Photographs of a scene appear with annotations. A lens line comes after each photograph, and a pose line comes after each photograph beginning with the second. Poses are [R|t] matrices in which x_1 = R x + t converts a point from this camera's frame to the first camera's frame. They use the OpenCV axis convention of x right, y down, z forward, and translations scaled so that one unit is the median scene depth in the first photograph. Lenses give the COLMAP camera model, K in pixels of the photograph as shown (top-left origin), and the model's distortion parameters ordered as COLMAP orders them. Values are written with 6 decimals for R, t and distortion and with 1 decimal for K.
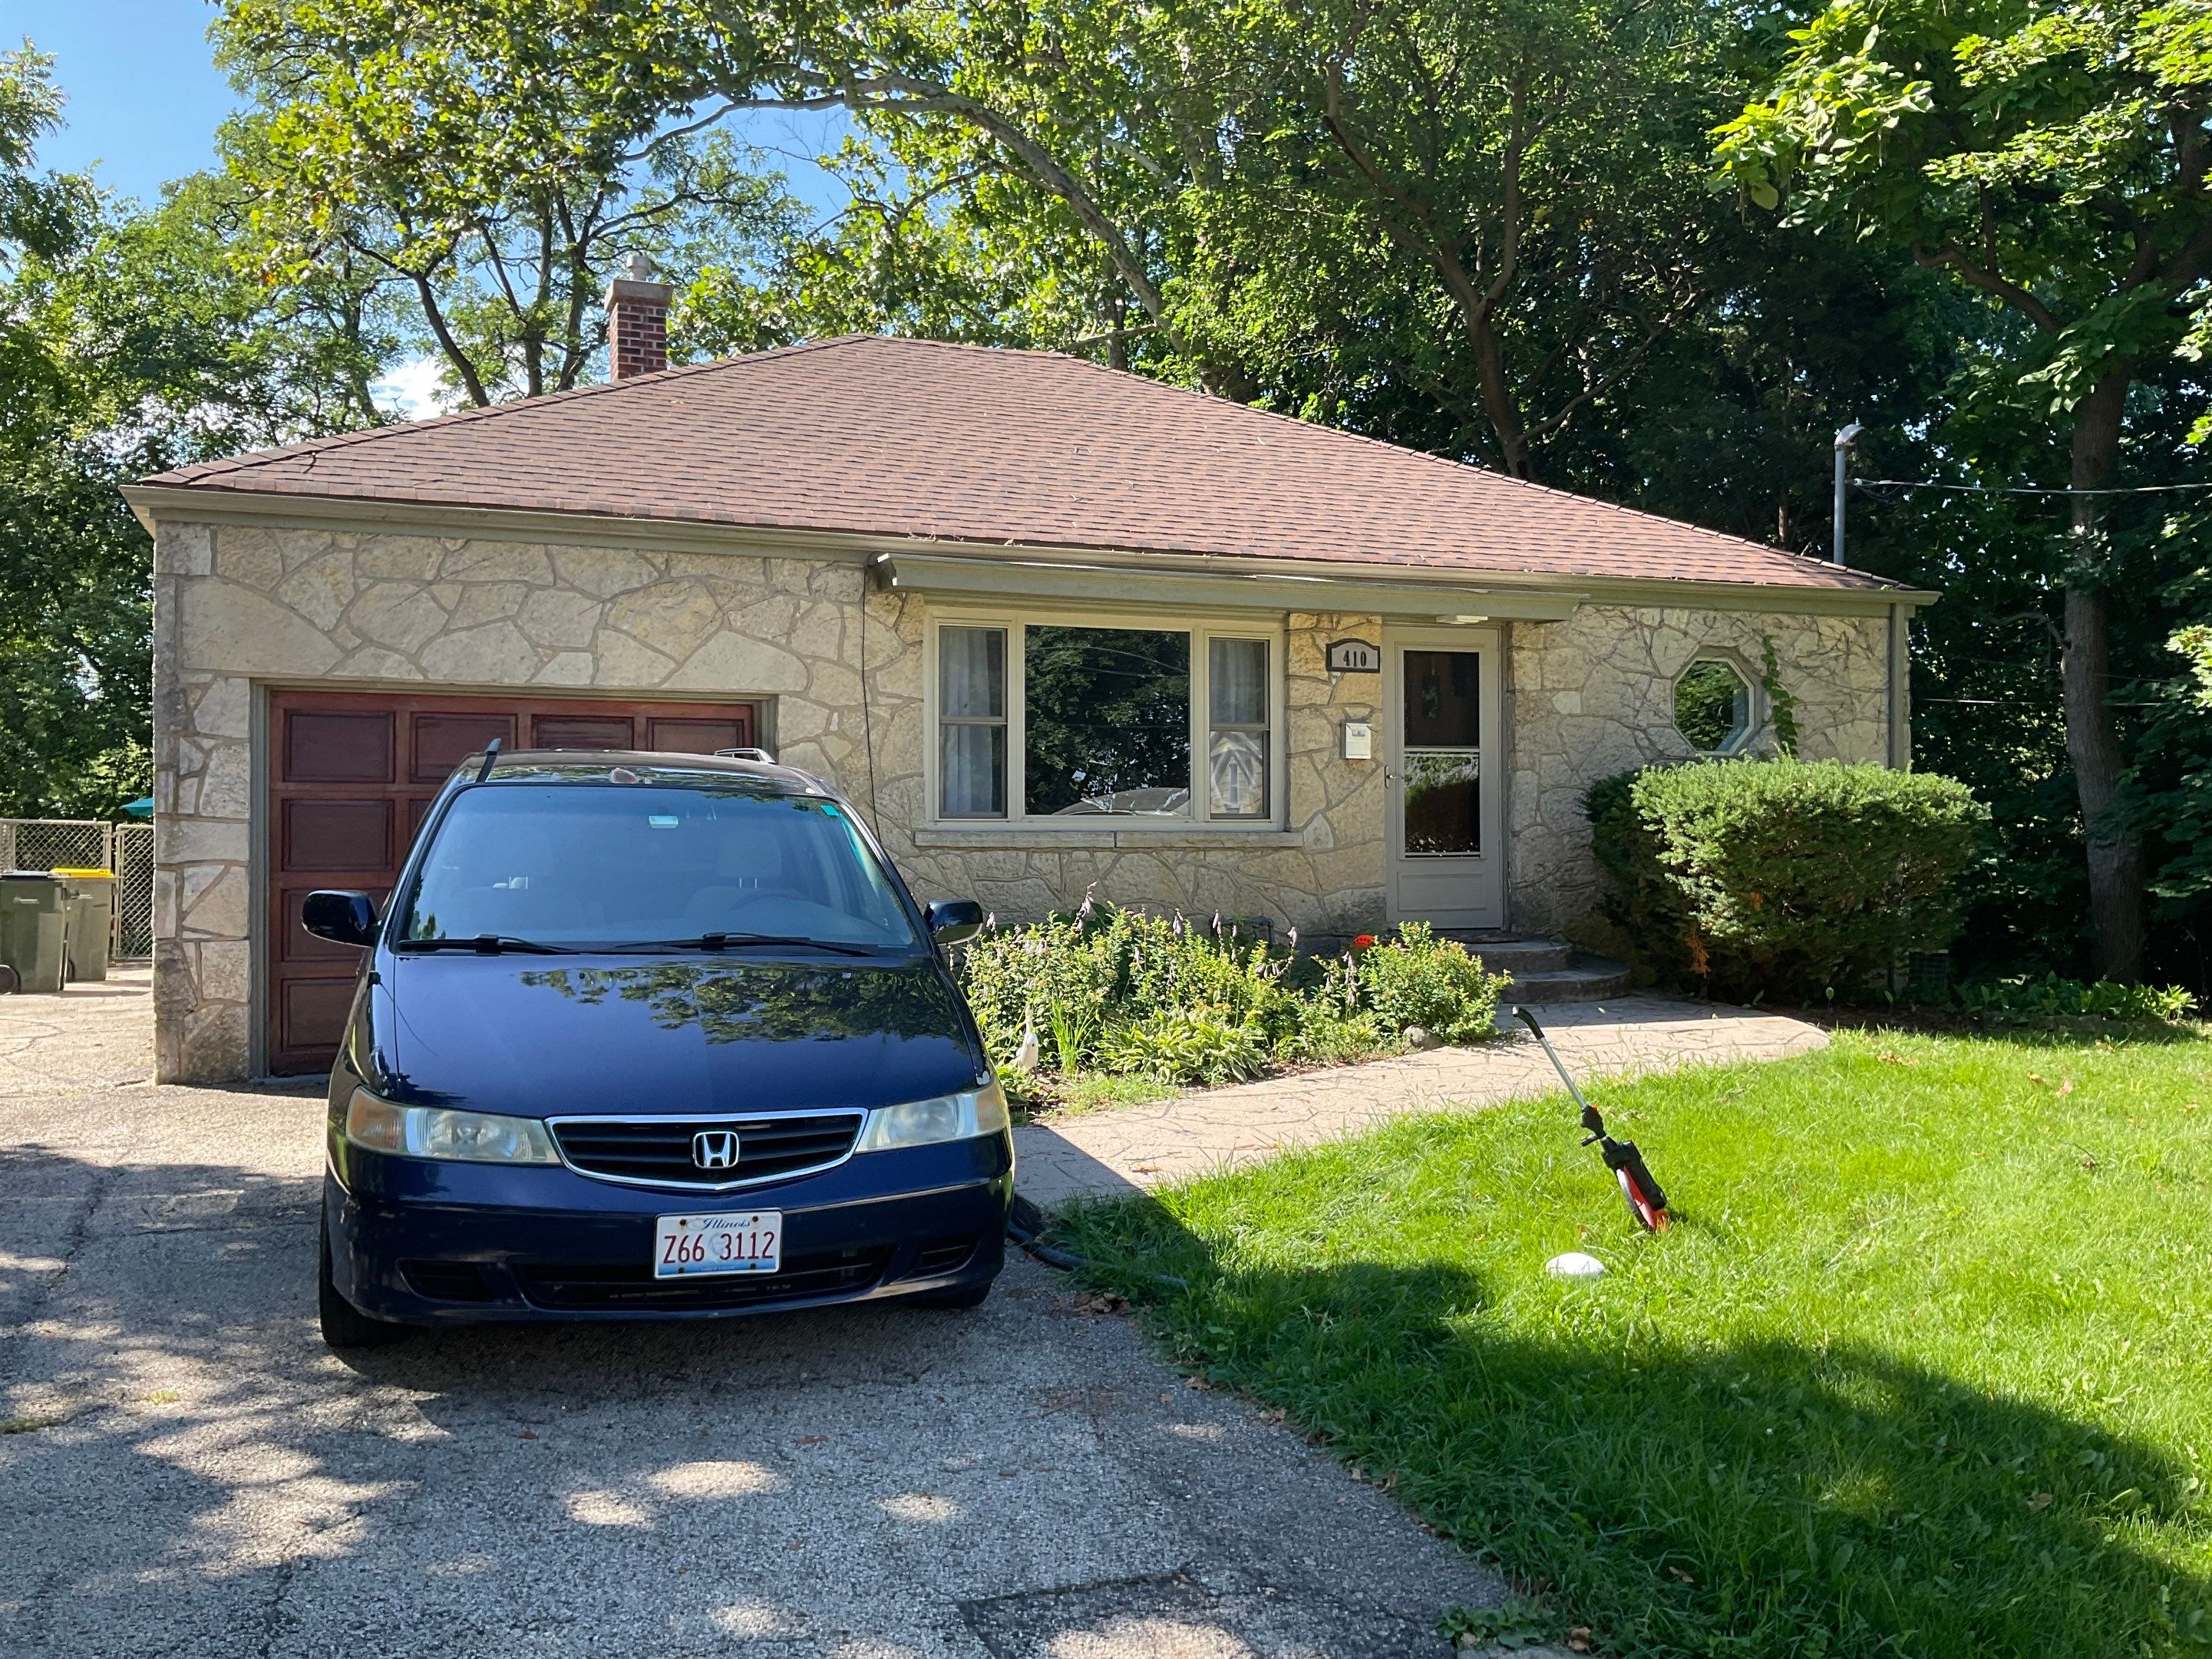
lens RADIAL K [[1910.5, 0, 1203.1], [0, 1910.5, 819.5], [0, 0, 1]] dist [0.142039, -0.254110]
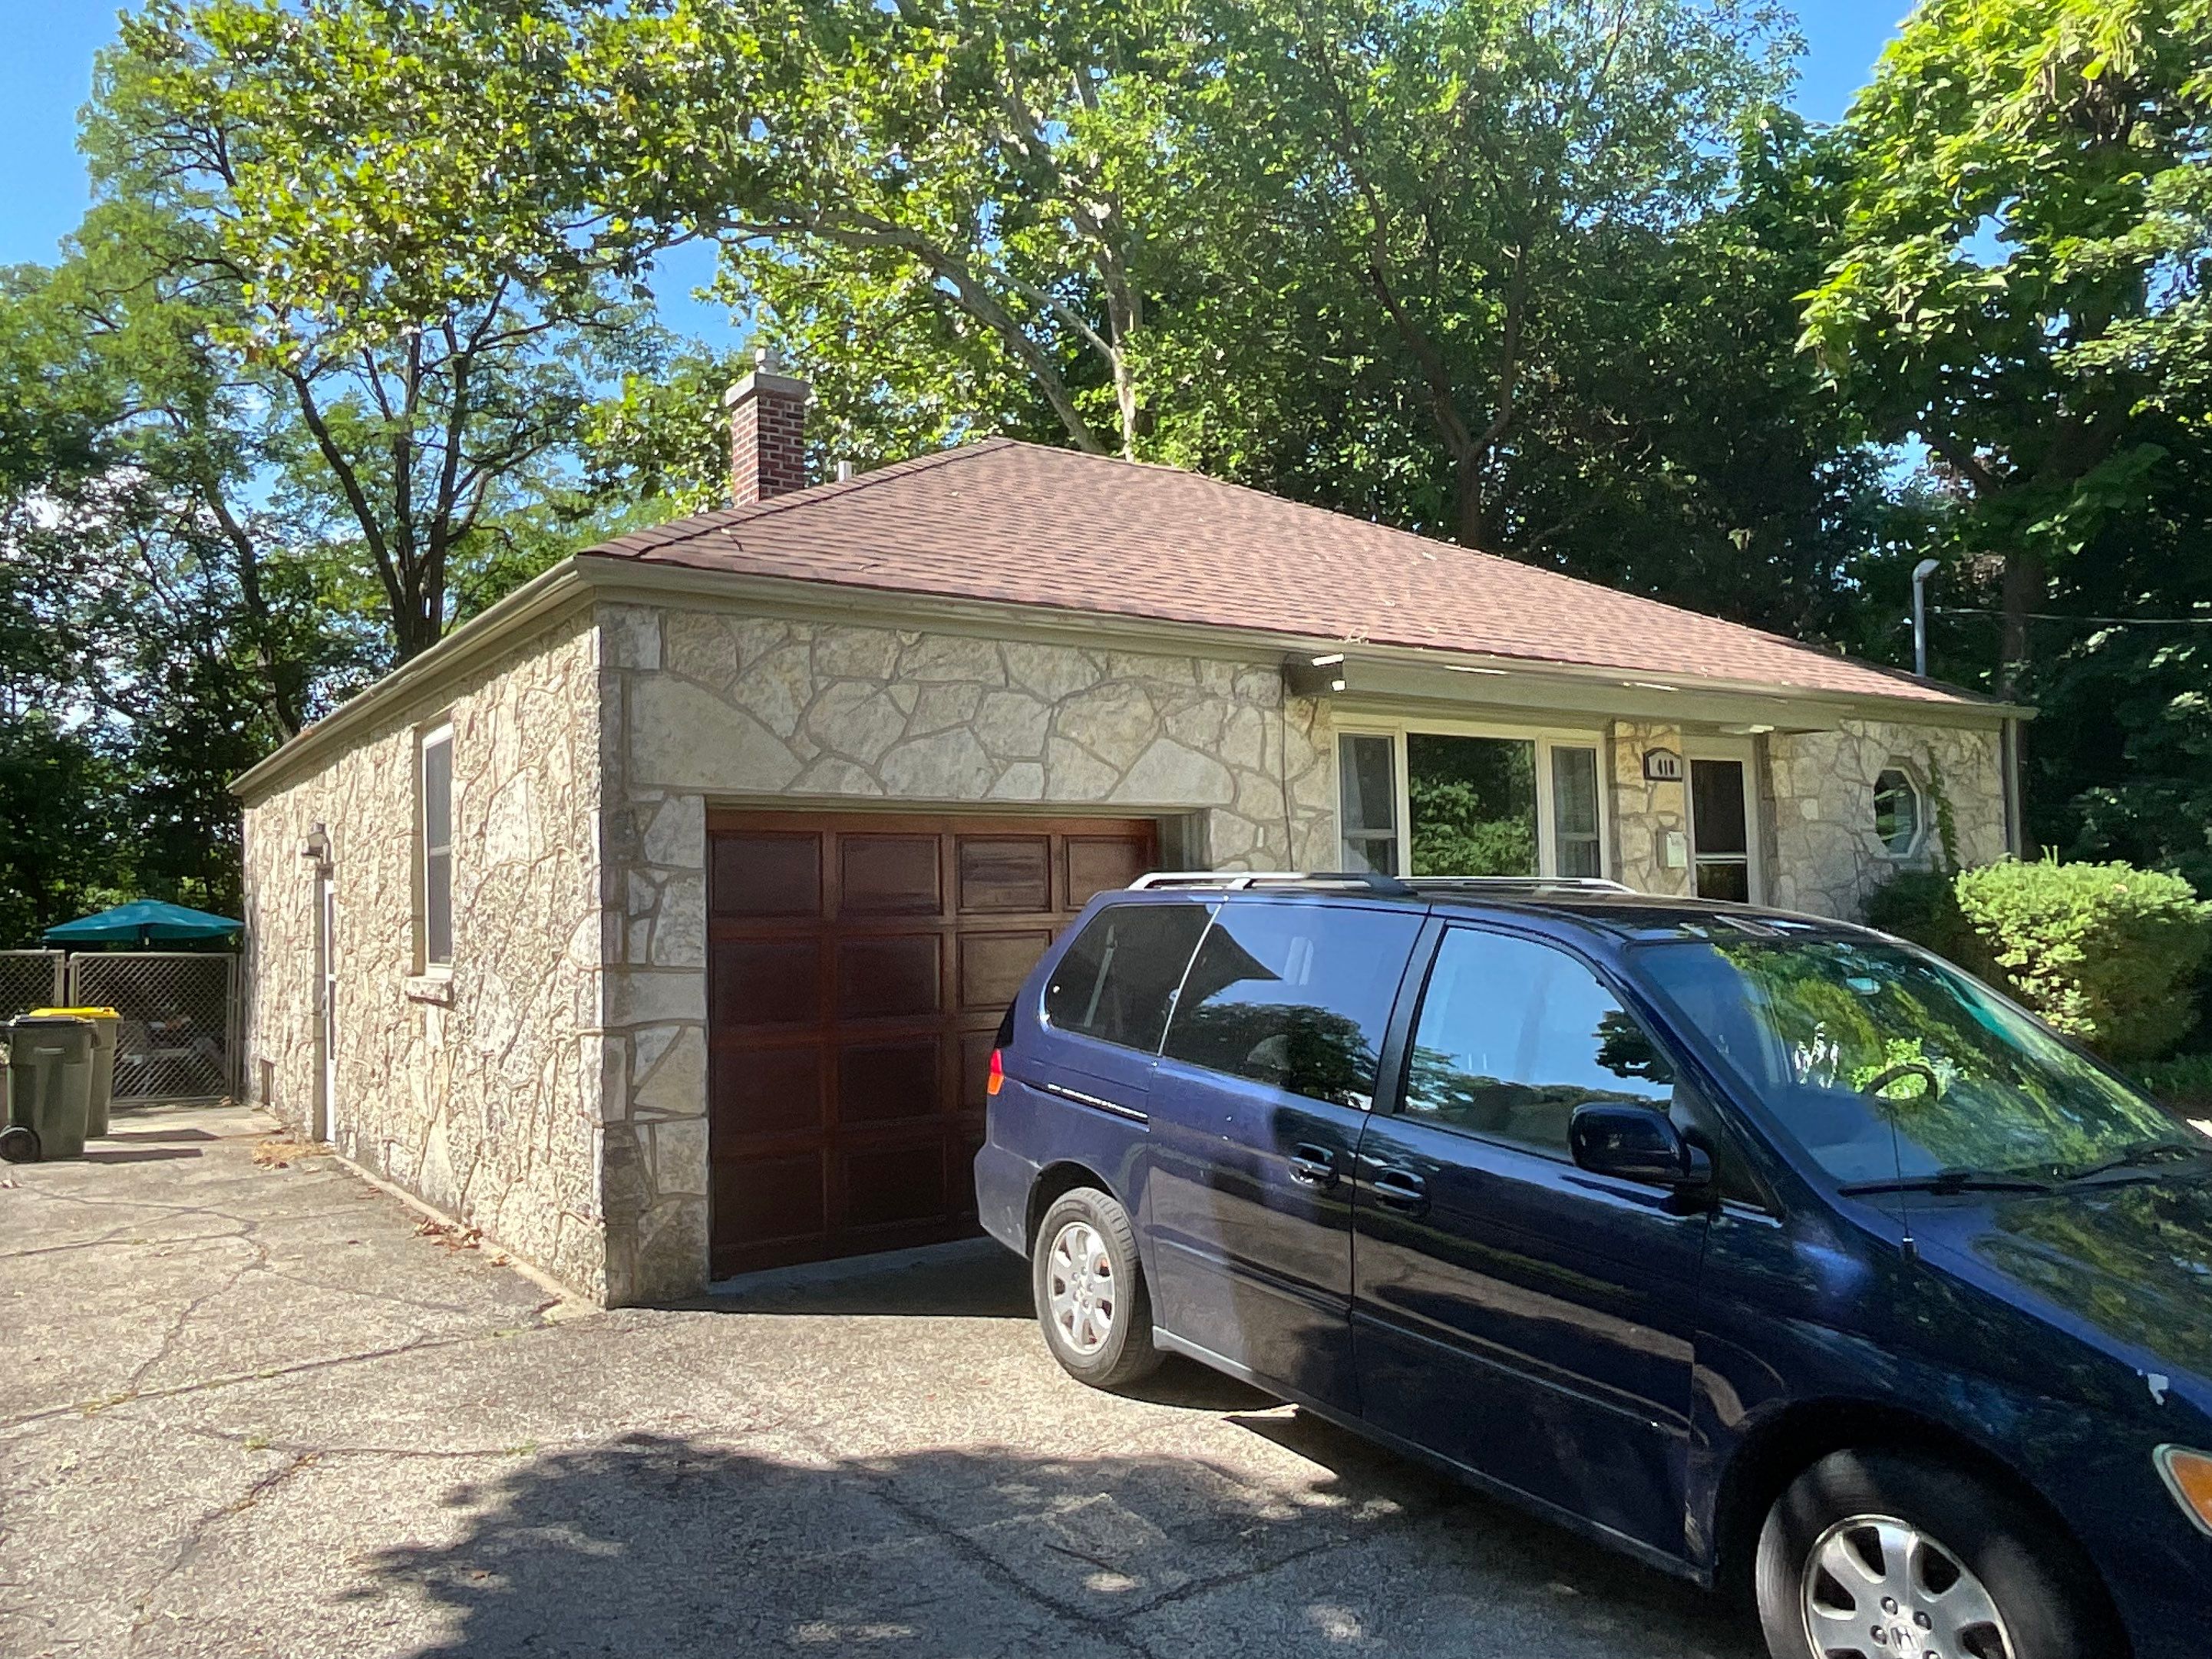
lens RADIAL K [[1590.7, 0, 1106.0], [0, 1590.7, 829.5], [0, 0, 1]] dist [0.037040, -0.063230]
pose [[0.970559, -0.009047, 0.240692, -0.430528], [0.019080, 0.999042, -0.039387, -0.025274], [-0.240105, 0.042820, 0.969802, 0.273323]]
